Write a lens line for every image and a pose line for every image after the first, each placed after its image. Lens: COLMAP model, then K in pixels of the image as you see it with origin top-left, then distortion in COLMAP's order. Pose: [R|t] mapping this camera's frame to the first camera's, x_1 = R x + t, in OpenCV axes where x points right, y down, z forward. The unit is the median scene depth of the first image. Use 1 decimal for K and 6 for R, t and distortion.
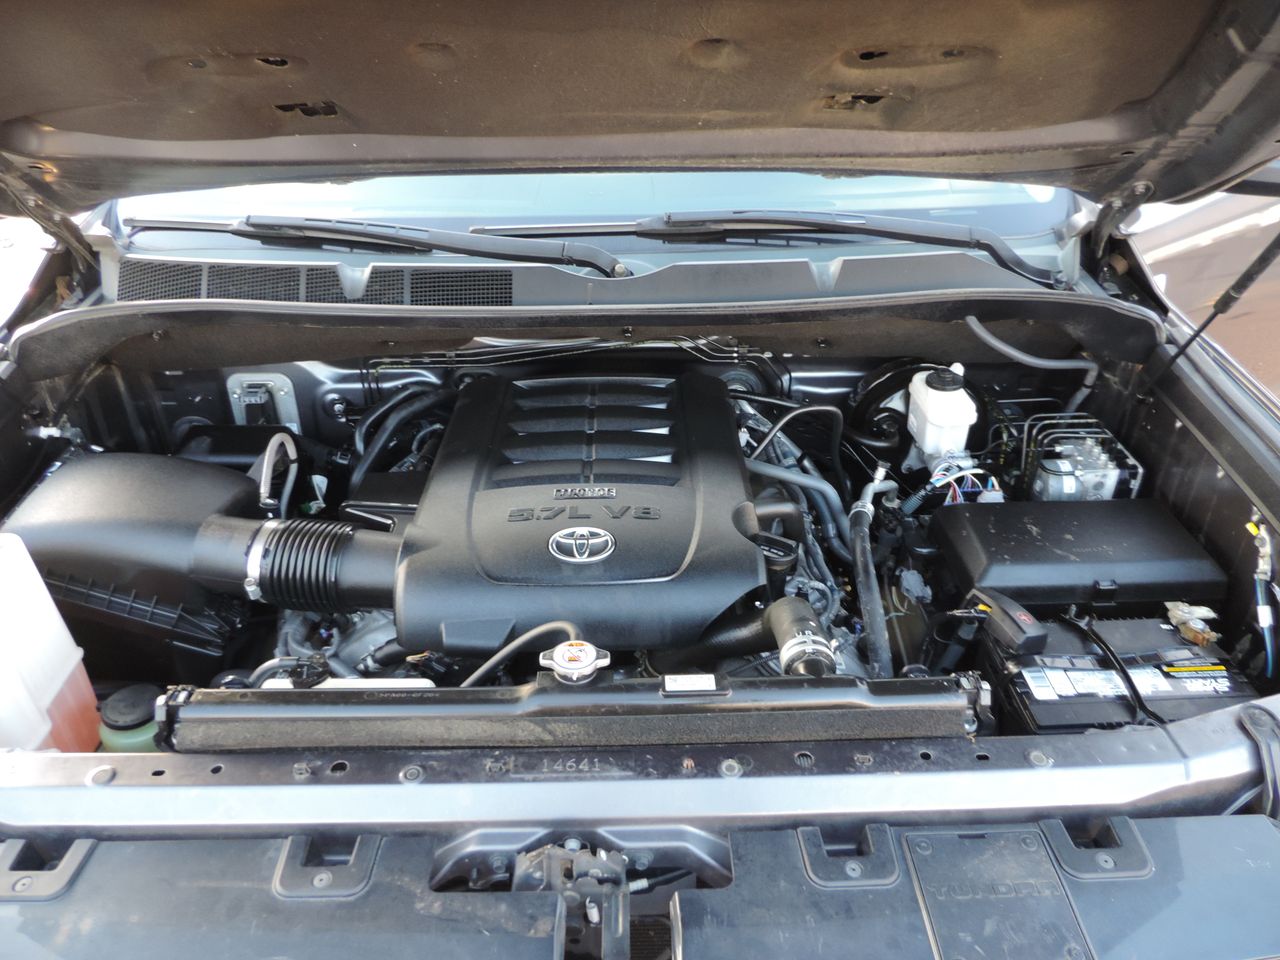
lens RADIAL K [[898.8, 0, 640.0], [0, 898.8, 480.0], [0, 0, 1]] dist [-0.022054, -0.001918]
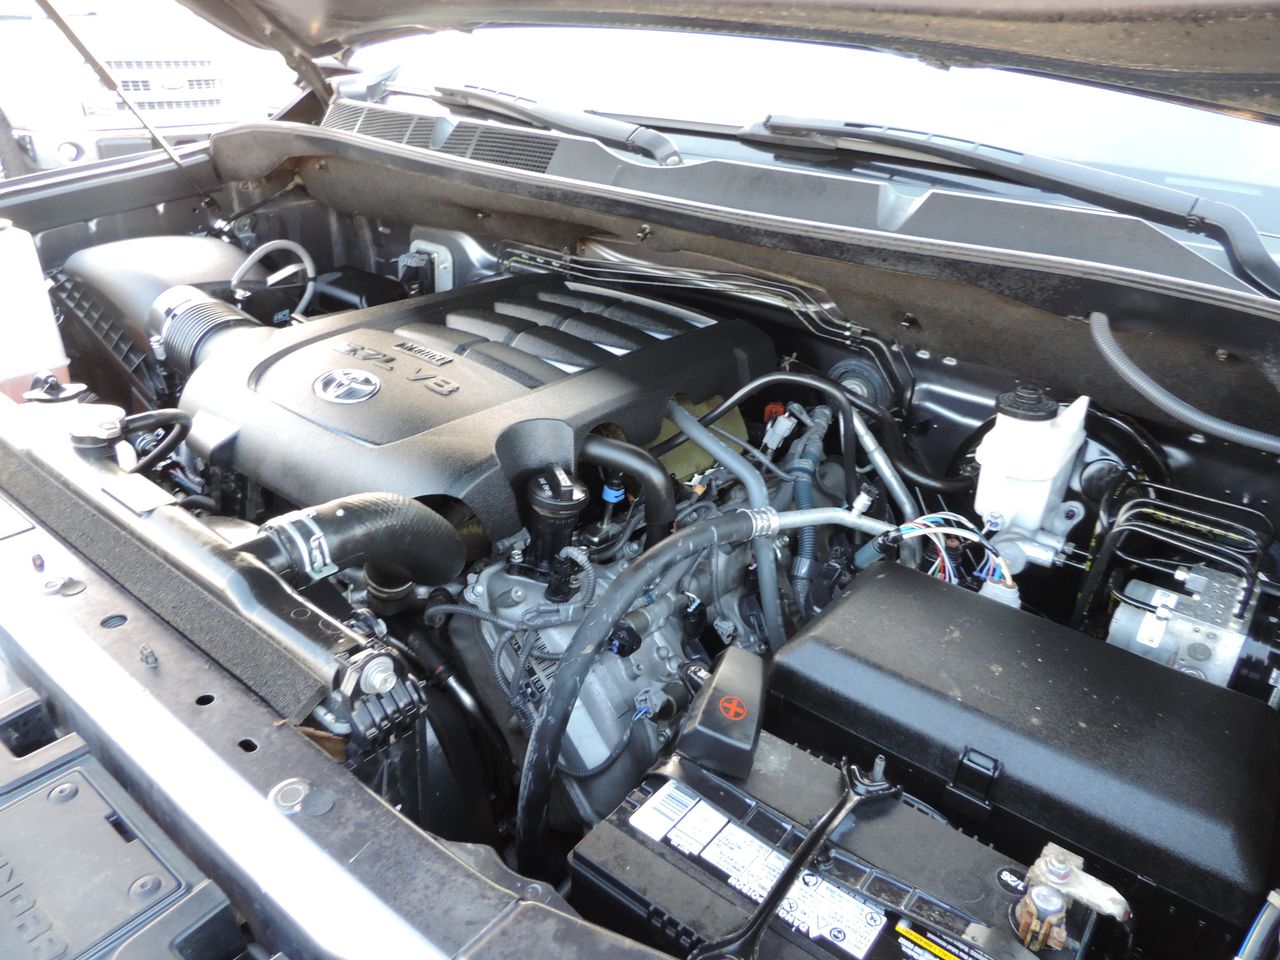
lens RADIAL K [[898.8, 0, 640.0], [0, 898.8, 480.0], [0, 0, 1]] dist [-0.022054, -0.001918]
pose [[0.768176, 0.327202, -0.550314, 0.503407], [-0.371650, 0.927791, 0.032859, 0.017294], [0.521328, 0.179282, 0.834311, 0.358050]]
